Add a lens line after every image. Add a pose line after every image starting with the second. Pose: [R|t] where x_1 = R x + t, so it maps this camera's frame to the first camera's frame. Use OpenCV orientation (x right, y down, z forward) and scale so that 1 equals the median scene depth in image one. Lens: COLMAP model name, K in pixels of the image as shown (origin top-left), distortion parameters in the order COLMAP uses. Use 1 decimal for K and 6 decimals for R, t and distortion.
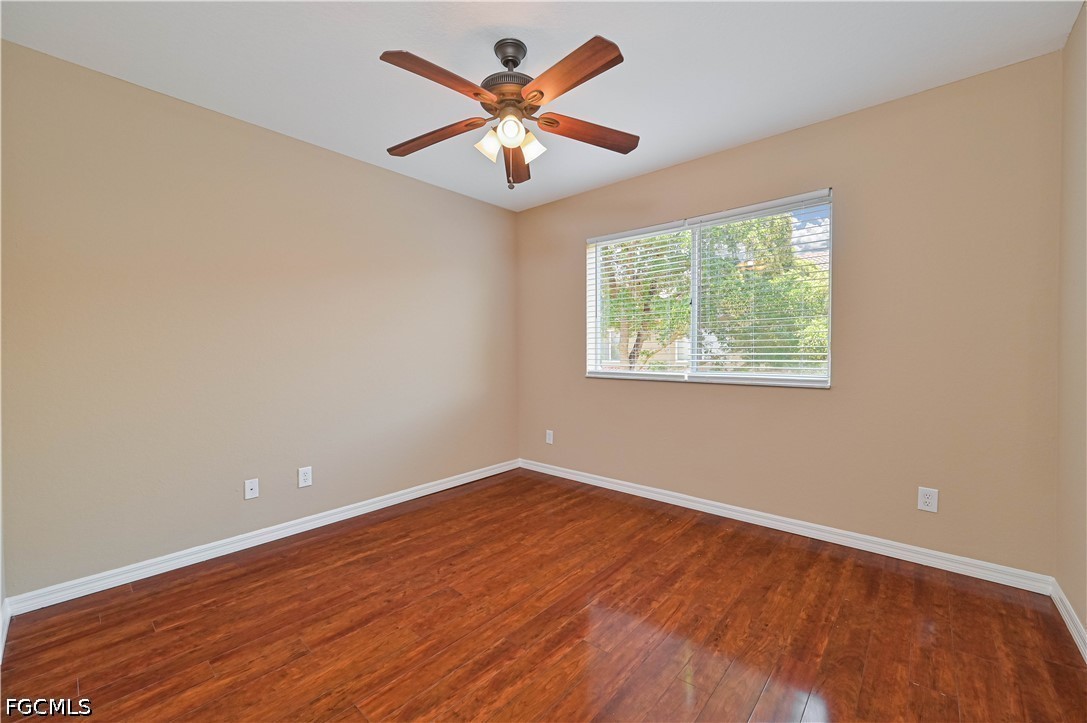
lens RADIAL K [[434.0, 0, 544.3], [0, 434.0, 356.3], [0, 0, 1]] dist [0.000459, -0.000068]
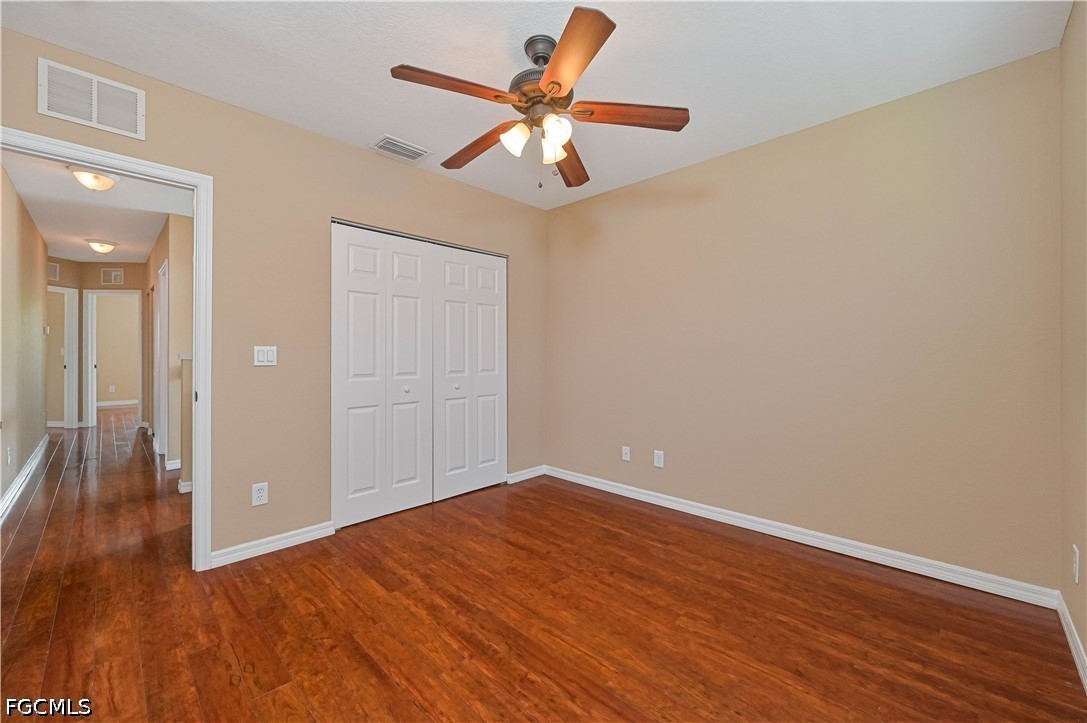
lens RADIAL K [[434.0, 0, 544.3], [0, 434.0, 356.3], [0, 0, 1]] dist [0.000459, -0.000068]
pose [[-0.059289, 0.009766, -0.998193, 0.745200], [-0.007383, 0.999920, 0.010222, -0.008642], [0.998214, 0.007976, -0.059212, 0.899457]]
